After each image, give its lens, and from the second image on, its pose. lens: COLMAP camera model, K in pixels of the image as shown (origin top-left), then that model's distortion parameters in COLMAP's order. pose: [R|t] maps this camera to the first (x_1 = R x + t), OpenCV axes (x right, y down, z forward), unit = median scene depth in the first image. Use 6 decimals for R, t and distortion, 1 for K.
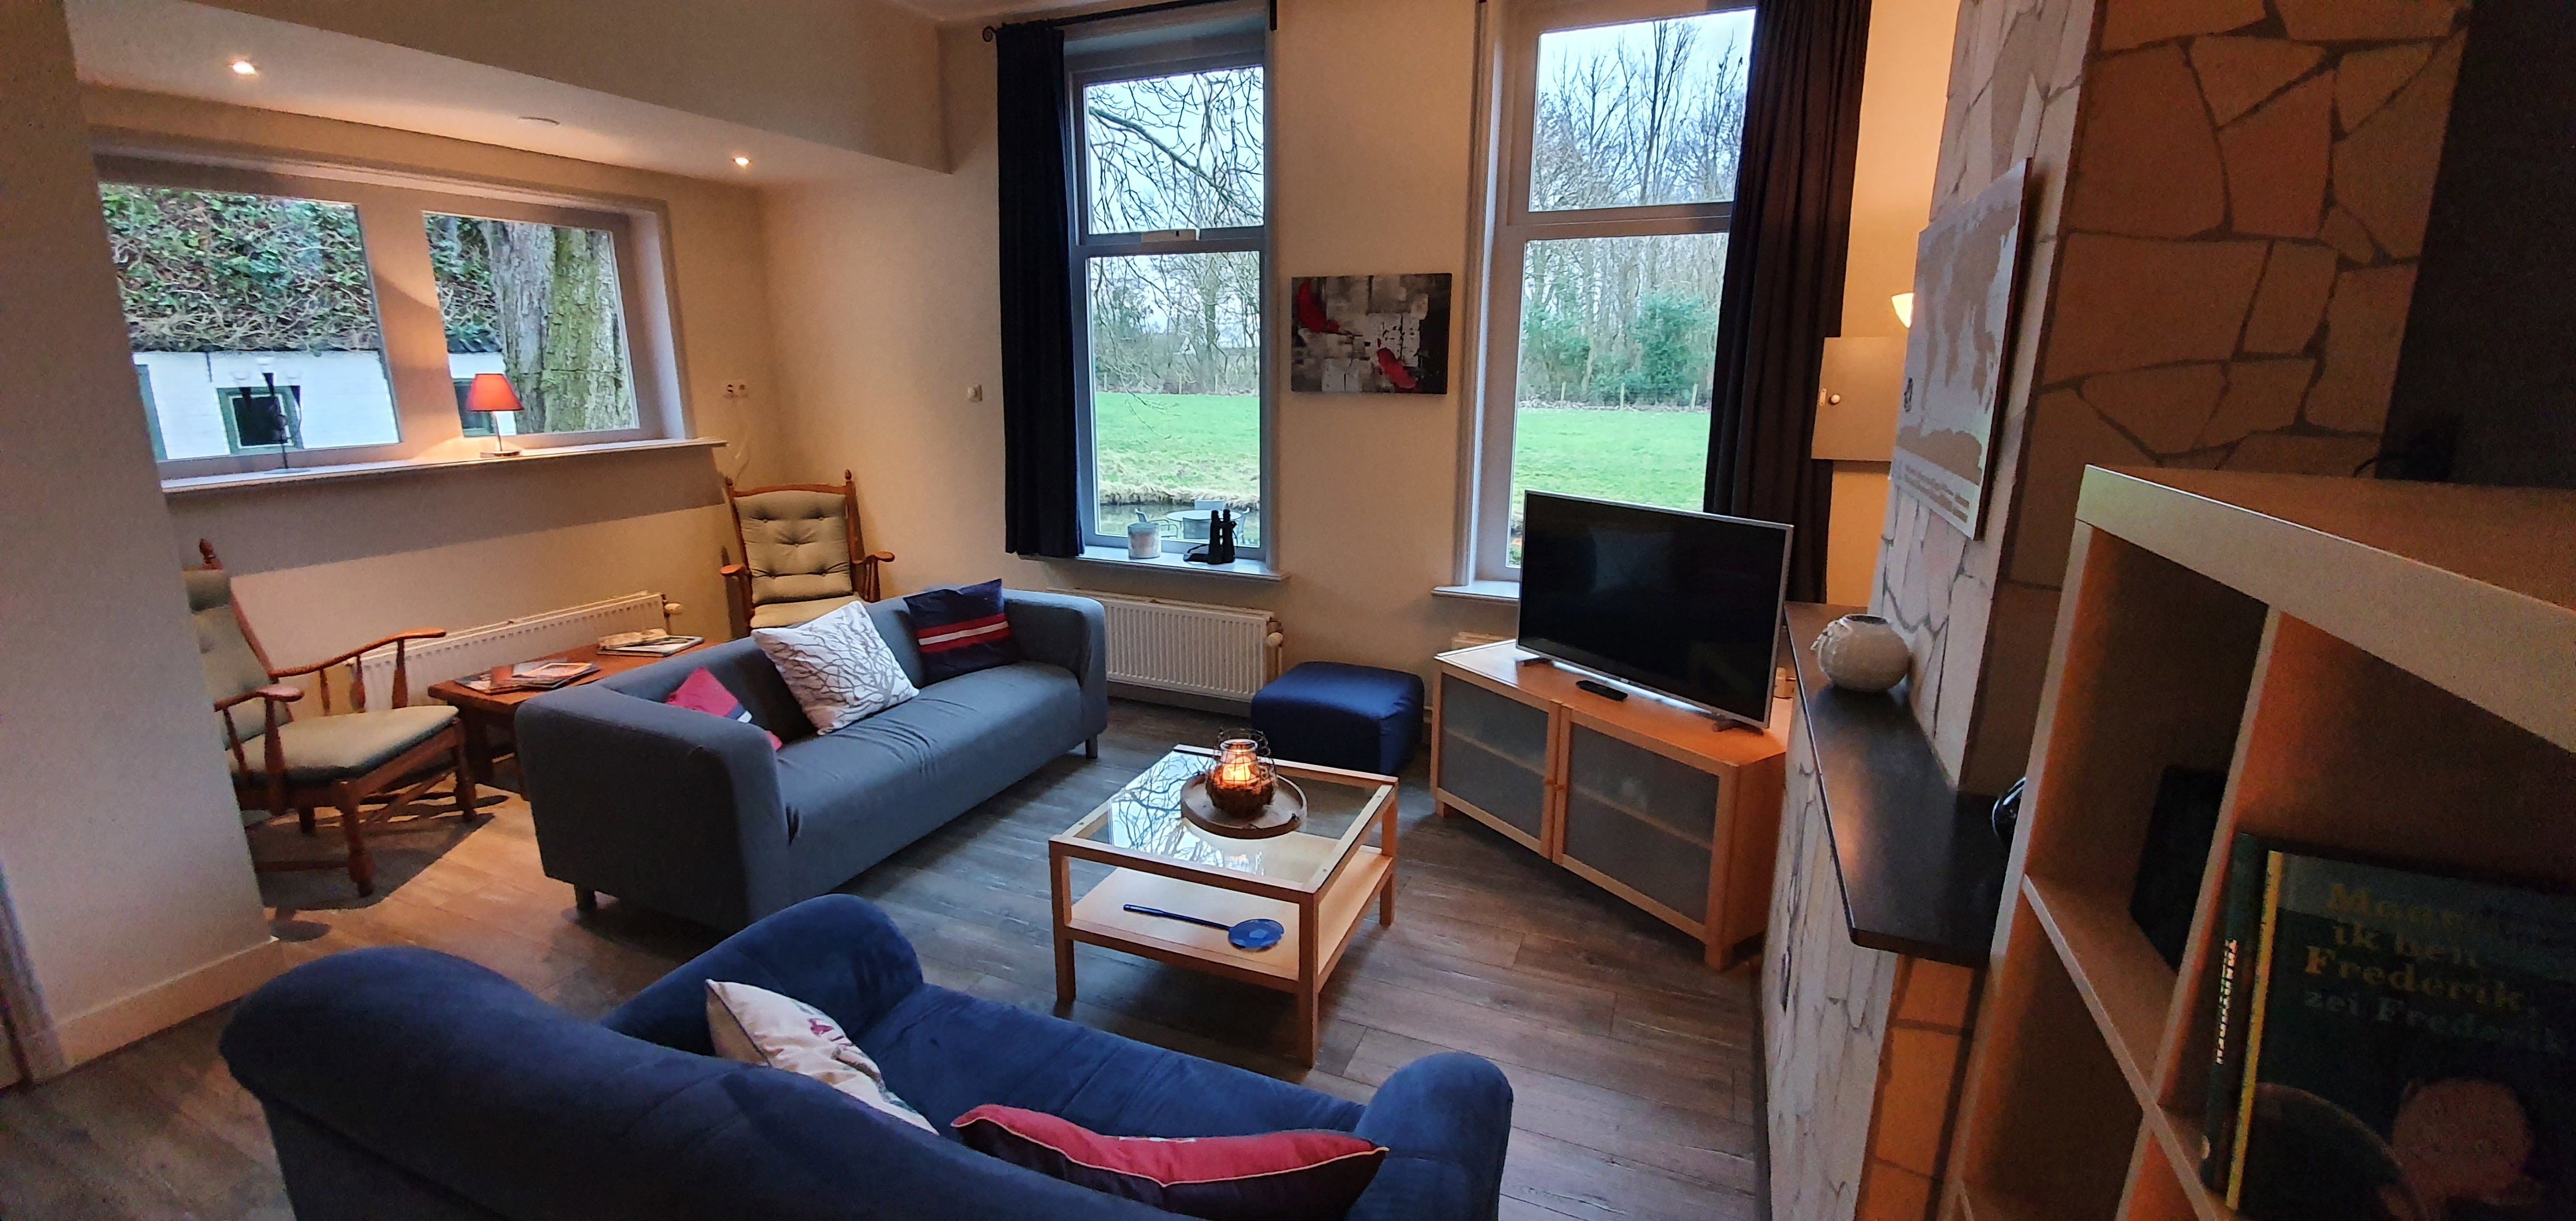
lens RADIAL K [[1040.5, 0, 1275.9], [0, 1040.5, 609.9], [0, 0, 1]] dist [0.013103, -0.016835]
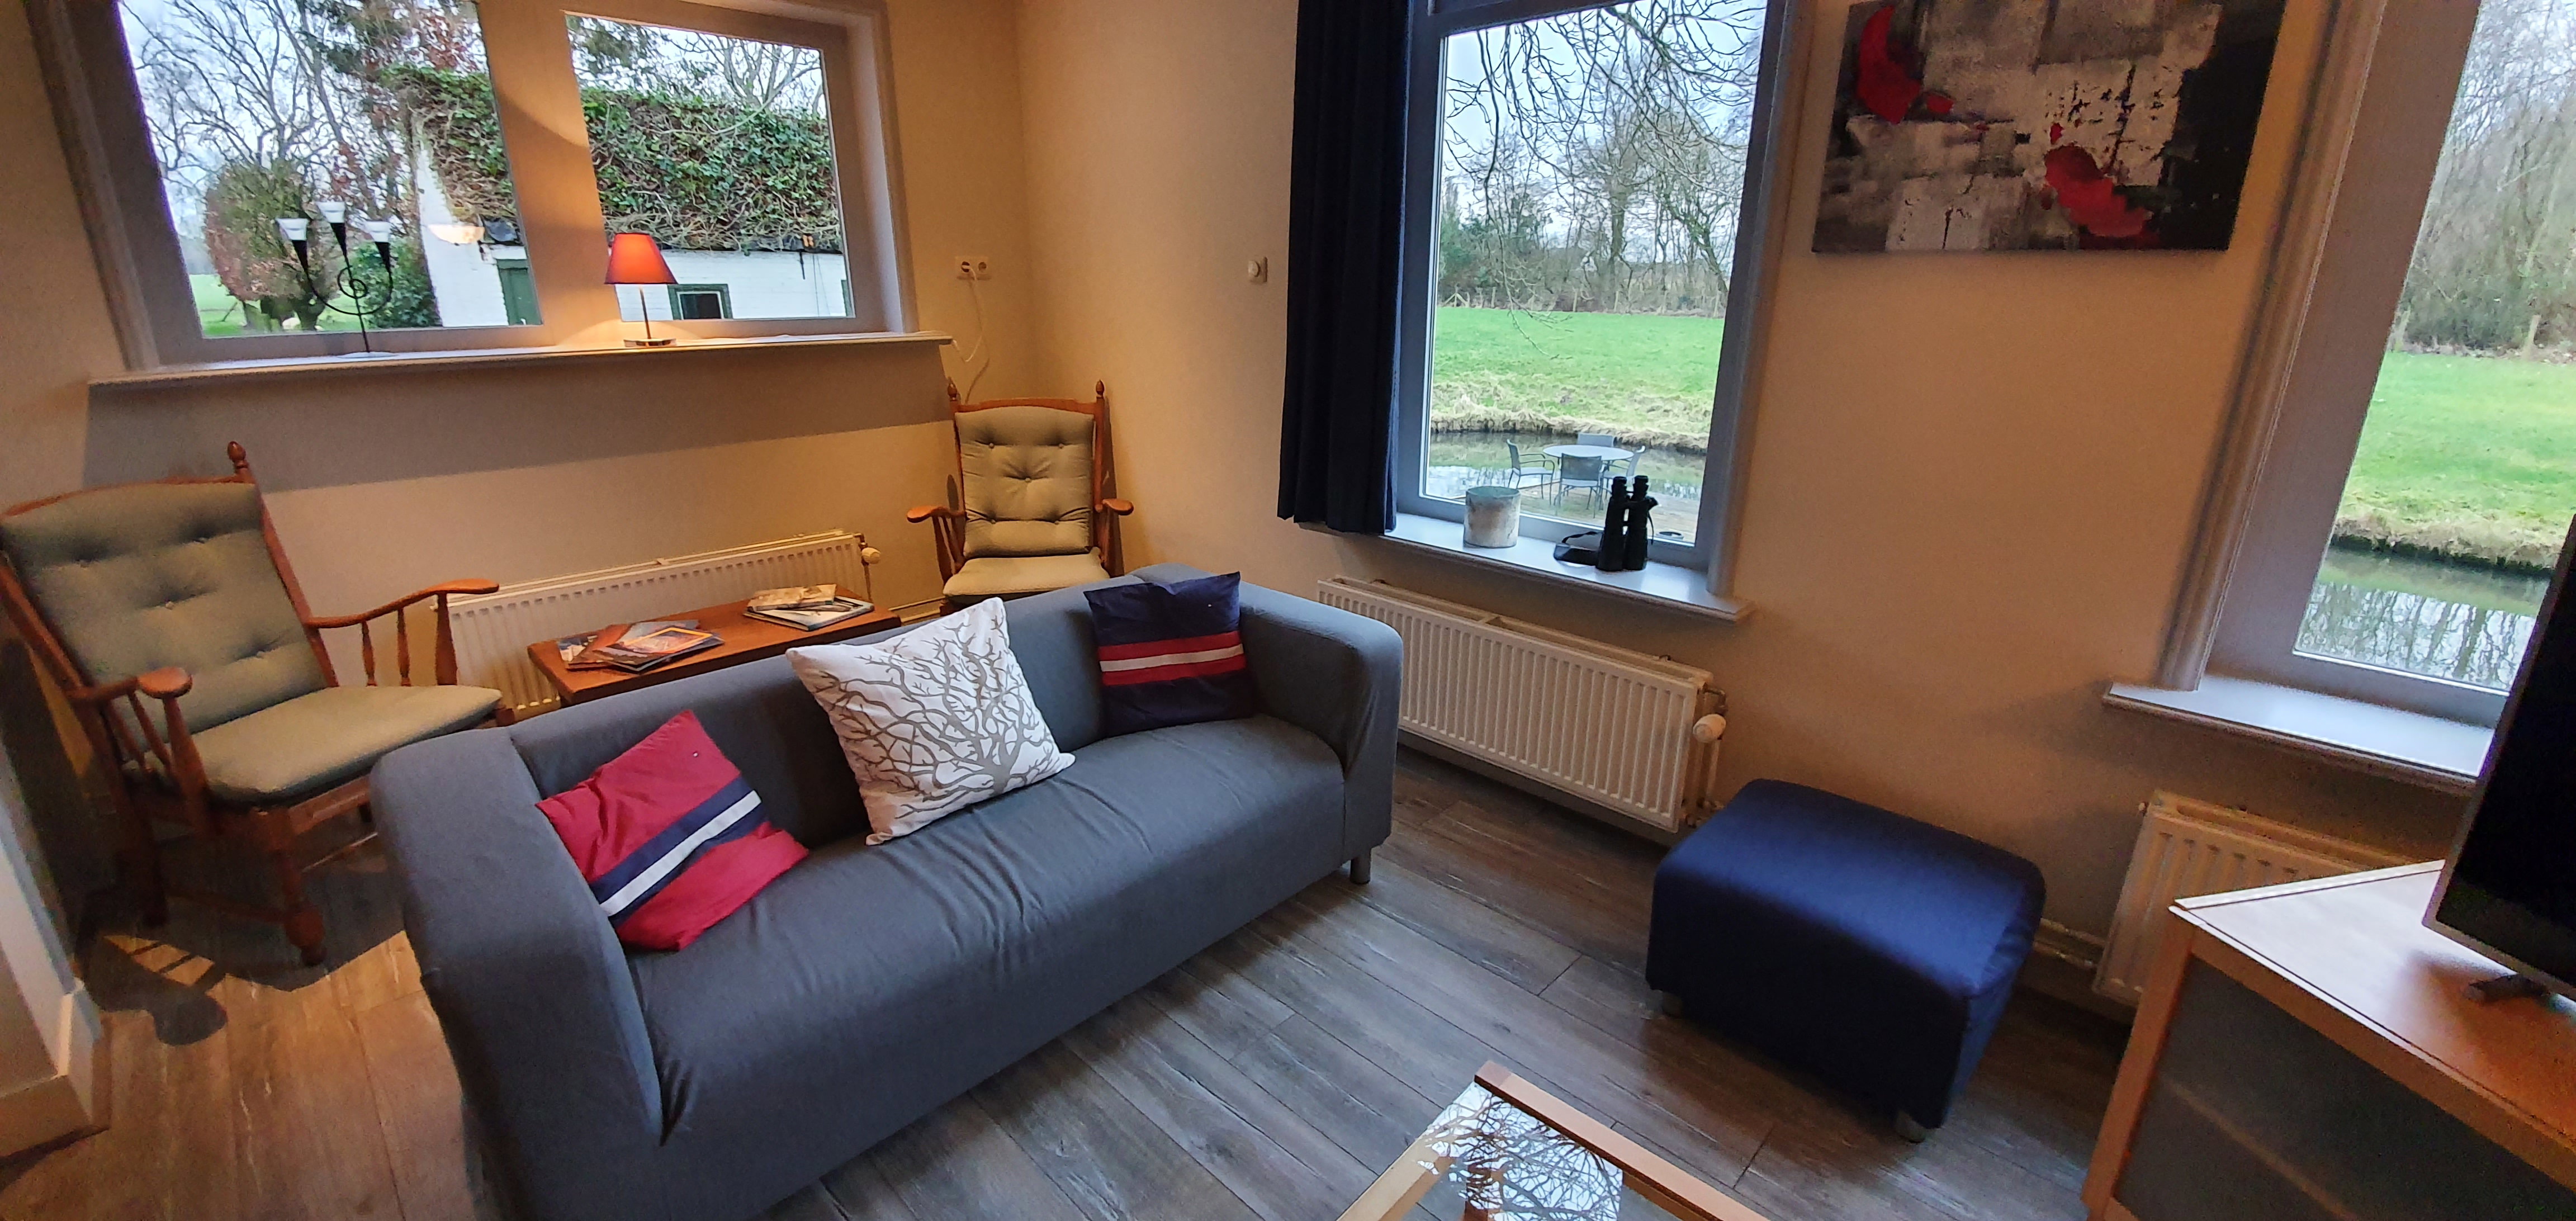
lens RADIAL K [[1040.5, 0, 1275.9], [0, 1040.5, 609.9], [0, 0, 1]] dist [0.013103, -0.016835]
pose [[0.936524, 0.109395, -0.333100, -0.037740], [-0.084814, 0.992547, 0.087509, -0.058368], [0.340191, -0.053702, 0.938822, 0.409017]]
